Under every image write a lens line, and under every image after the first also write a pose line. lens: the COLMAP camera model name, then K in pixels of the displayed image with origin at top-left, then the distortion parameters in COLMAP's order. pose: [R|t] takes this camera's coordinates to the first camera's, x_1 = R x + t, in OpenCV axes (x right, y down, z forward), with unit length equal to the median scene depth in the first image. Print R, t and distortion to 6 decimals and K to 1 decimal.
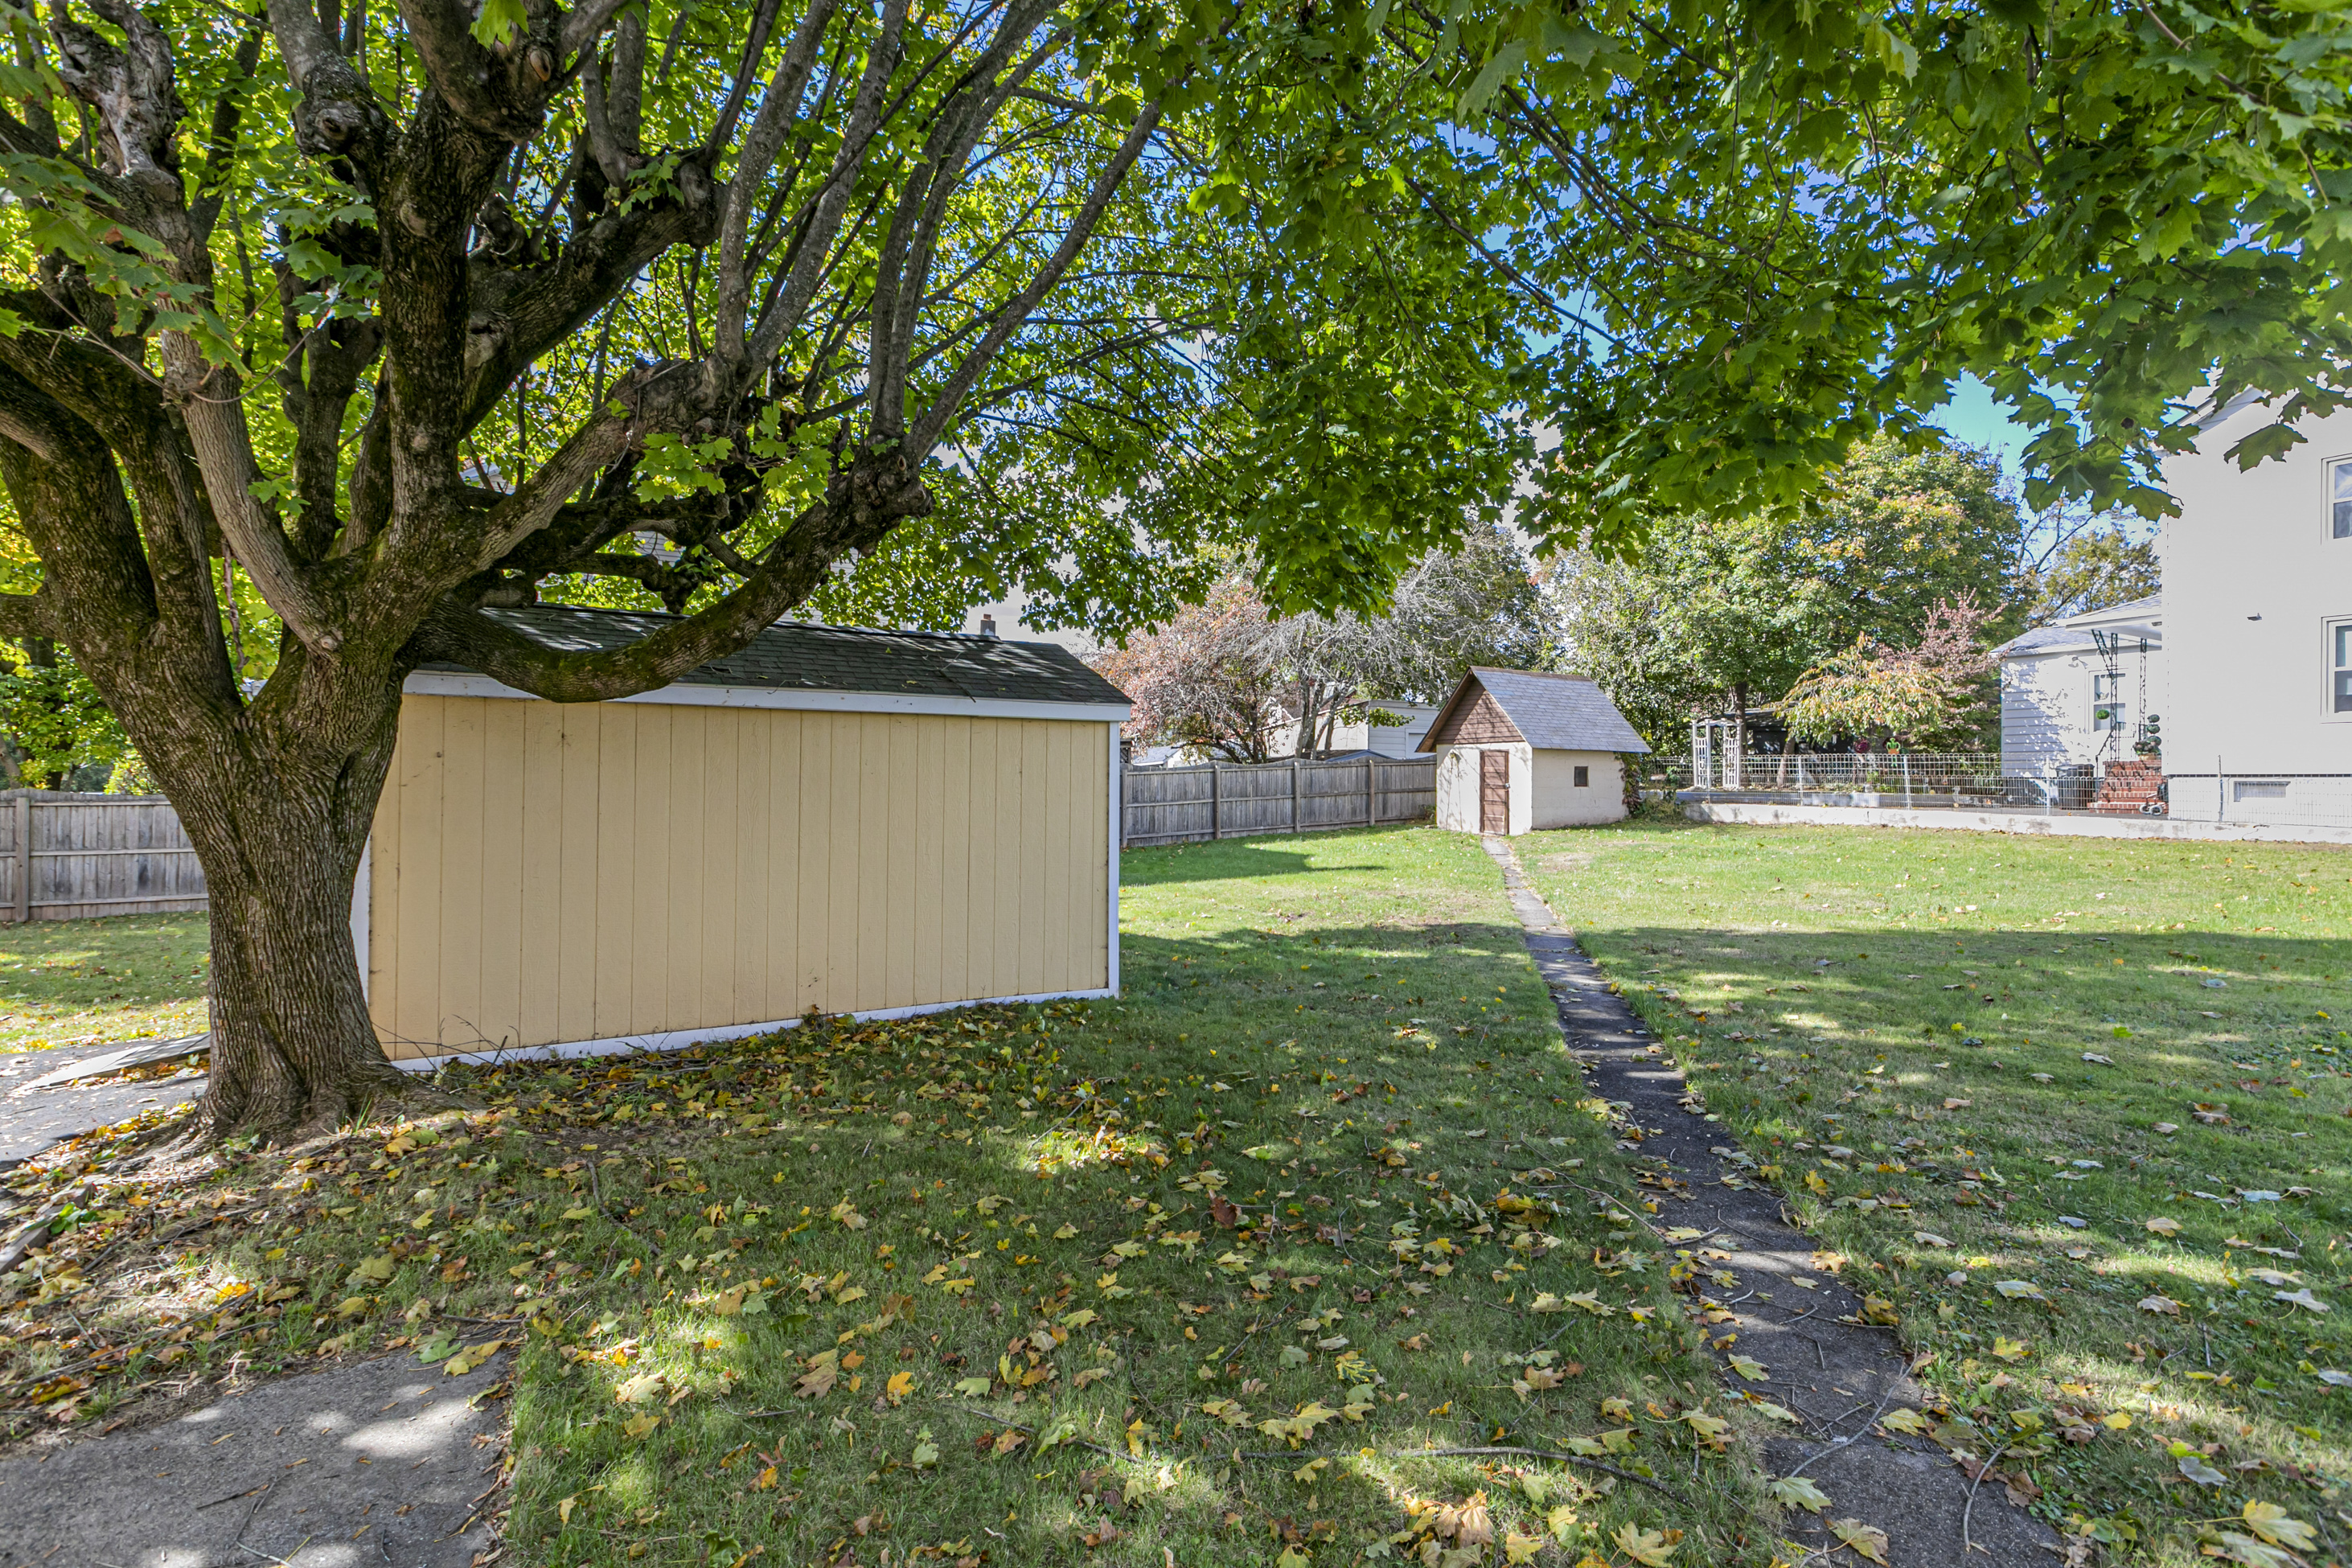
lens RADIAL K [[1094.8, 0, 1182.5], [0, 1094.8, 777.1], [0, 0, 1]] dist [-0.001314, -0.000030]
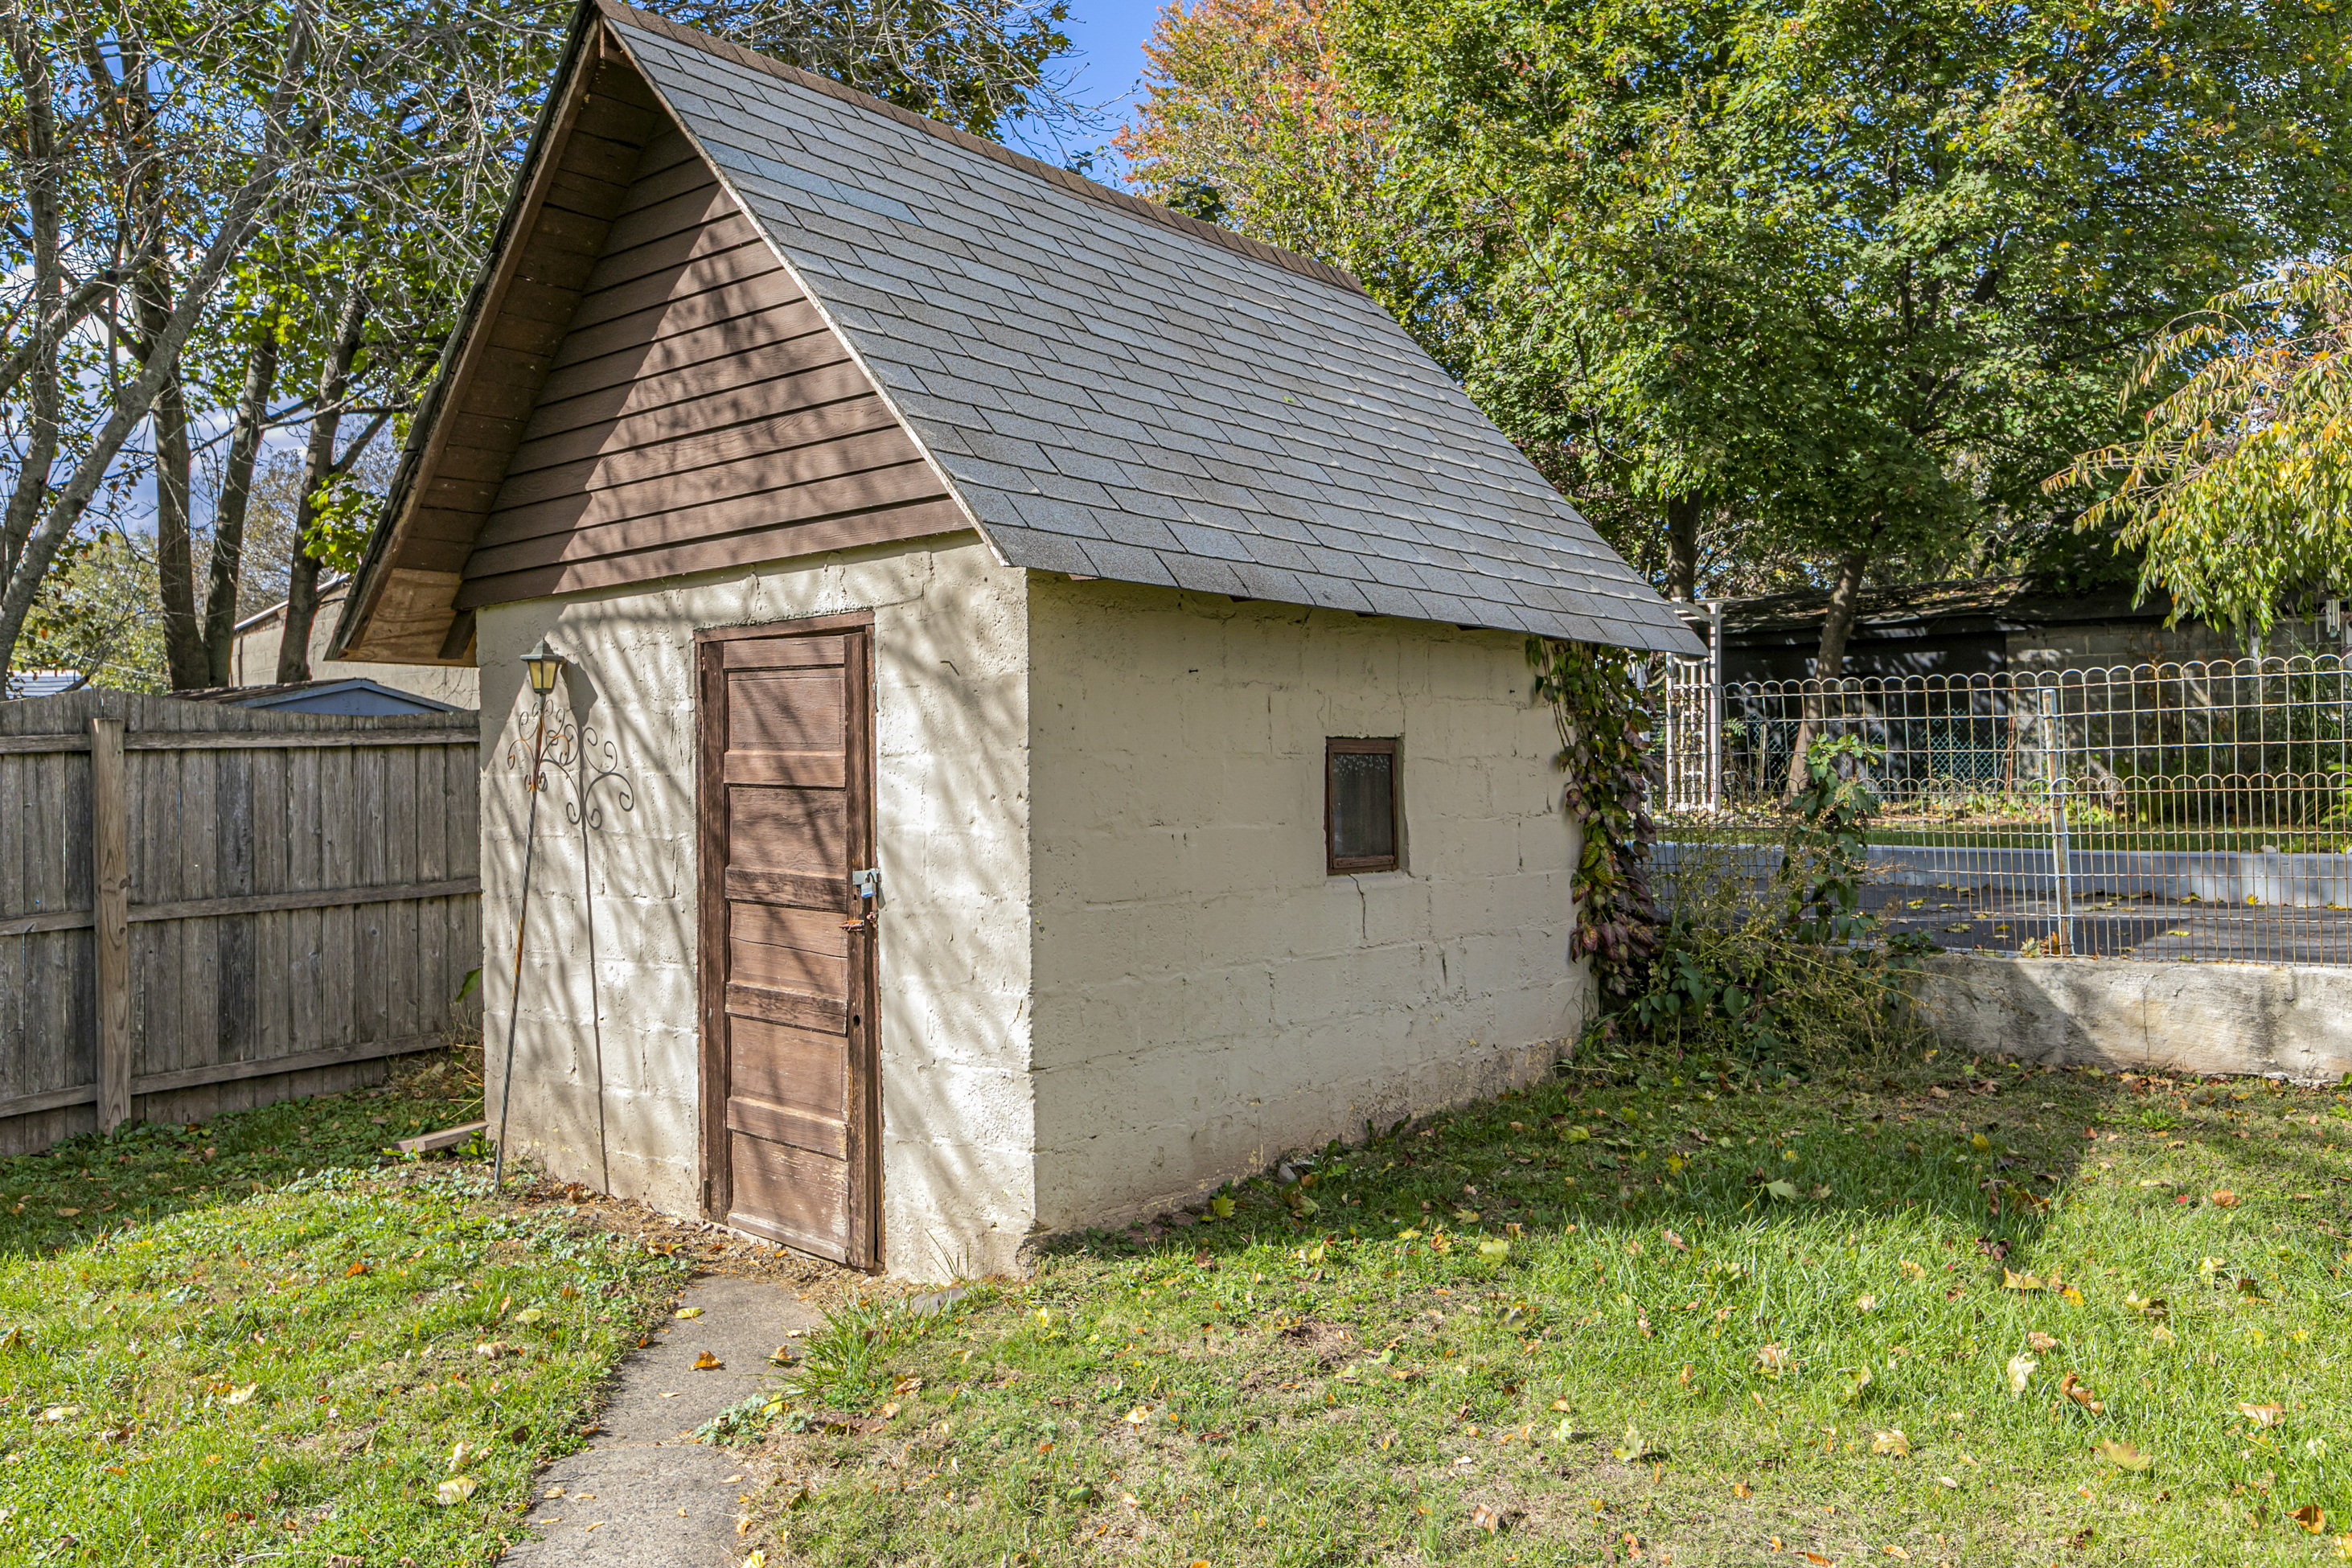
lens RADIAL K [[1789.4, 0, 1175.1], [0, 1789.4, 783.0], [0, 0, 1]] dist [-0.000065, 0.000020]
pose [[0.946884, -0.016414, 0.321157, 0.256795], [0.013948, 0.999853, 0.009977, -0.006364], [-0.321273, -0.004967, 0.946973, 0.763575]]
